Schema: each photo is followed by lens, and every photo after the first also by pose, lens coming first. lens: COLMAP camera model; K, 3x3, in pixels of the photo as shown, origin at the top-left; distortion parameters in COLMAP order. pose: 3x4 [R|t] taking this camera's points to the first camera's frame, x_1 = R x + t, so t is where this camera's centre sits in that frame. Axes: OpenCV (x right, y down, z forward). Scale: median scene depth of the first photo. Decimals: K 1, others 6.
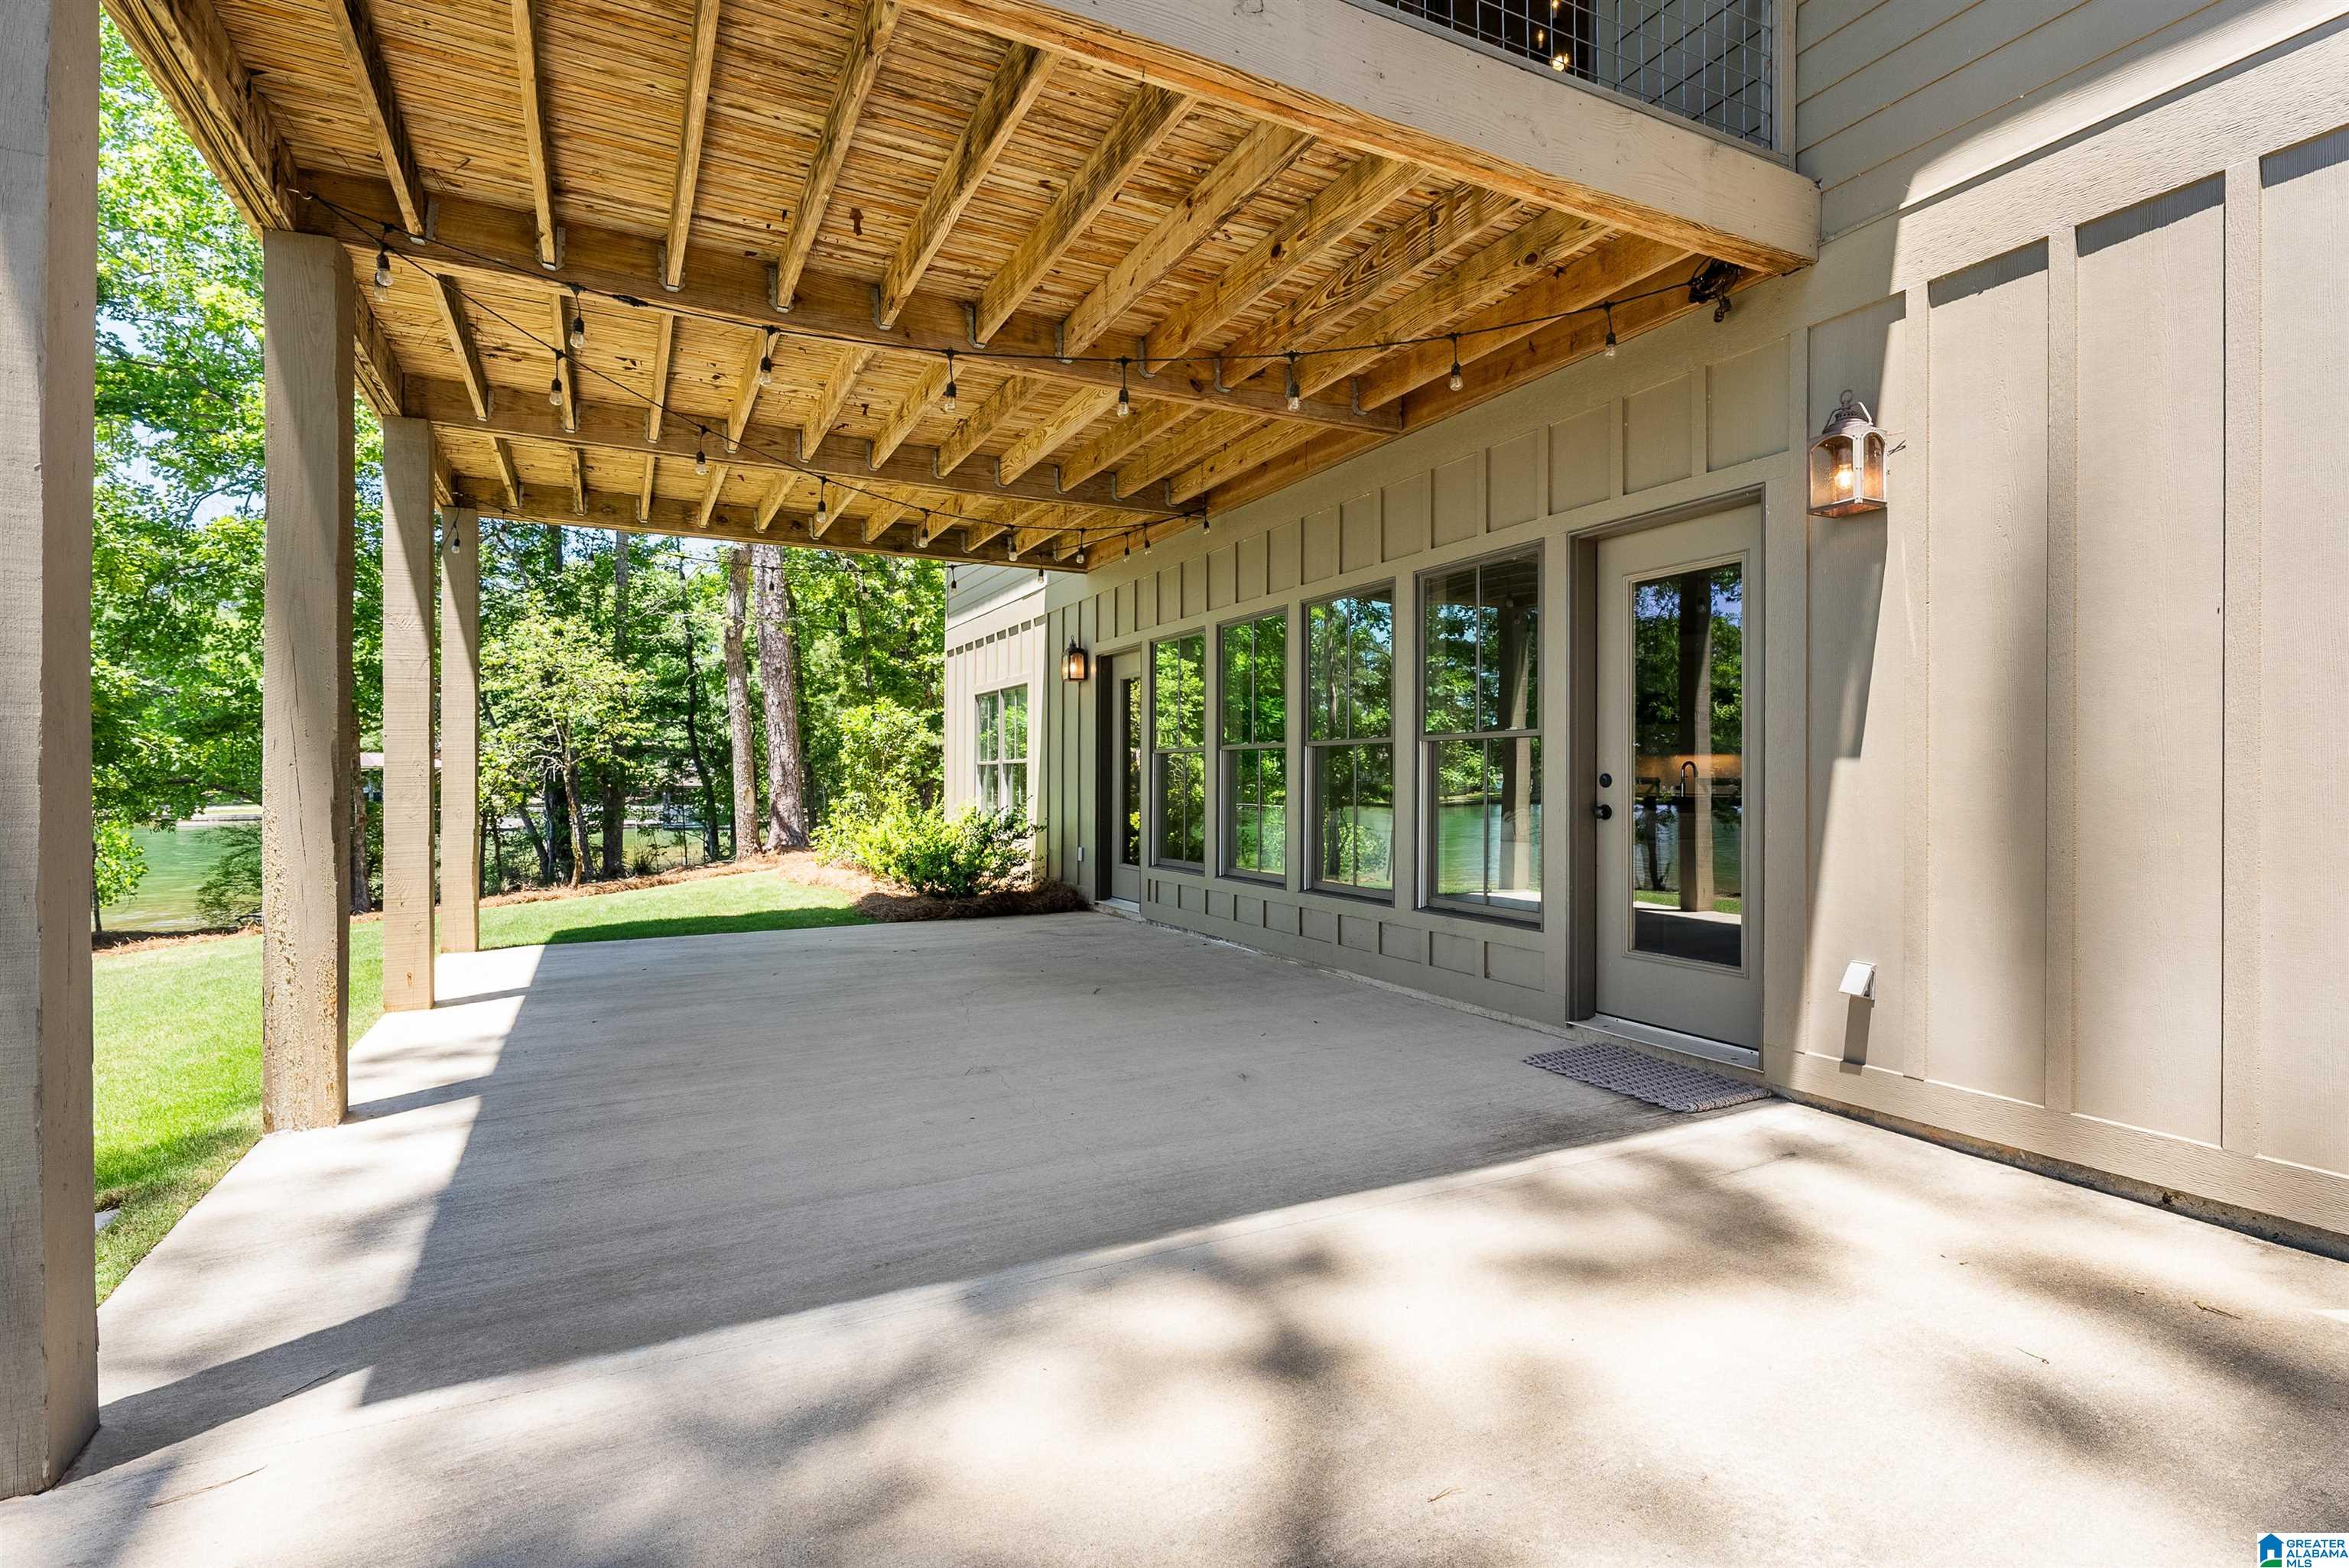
lens RADIAL K [[1128.3, 0, 1151.6], [0, 1128.3, 787.4], [0, 0, 1]] dist [0.006294, -0.000553]
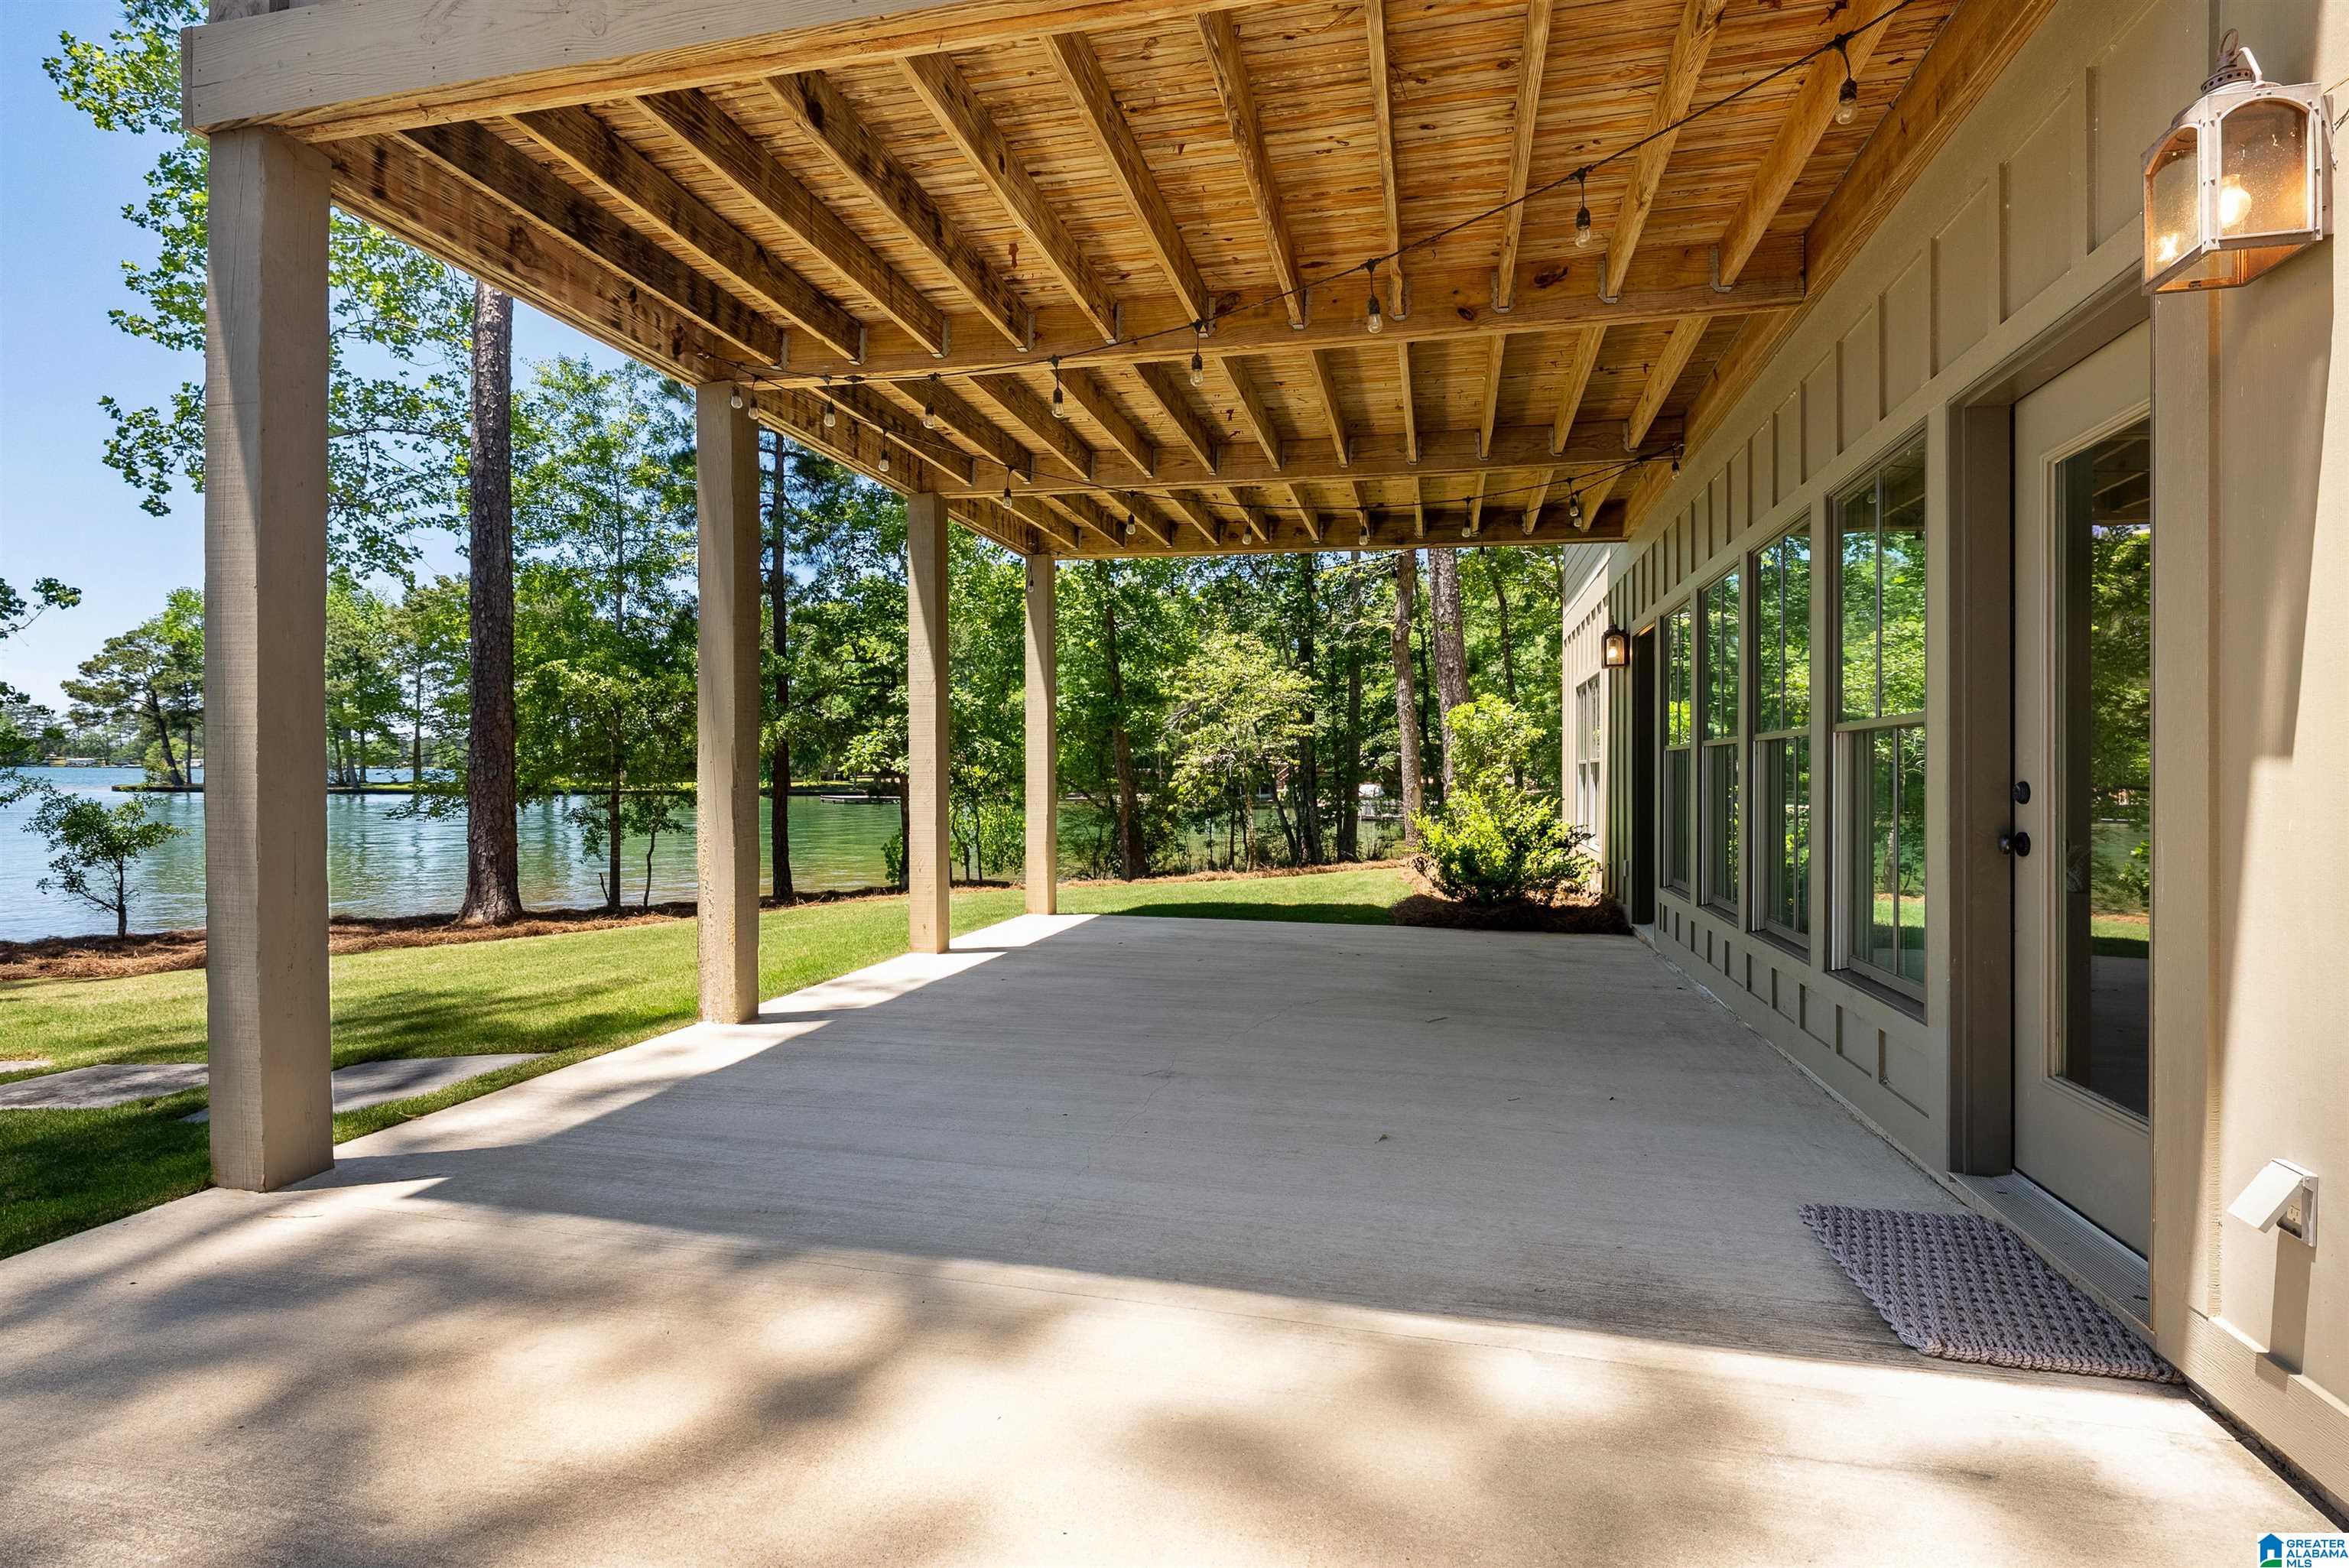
lens RADIAL K [[1128.3, 0, 1168.5], [0, 1128.3, 783.7], [0, 0, 1]] dist [0.006294, -0.000553]
pose [[0.759053, 0.014066, -0.650876, 0.600102], [-0.014508, 0.999884, 0.004690, -0.009591], [0.650867, 0.005883, 0.759169, 0.310367]]
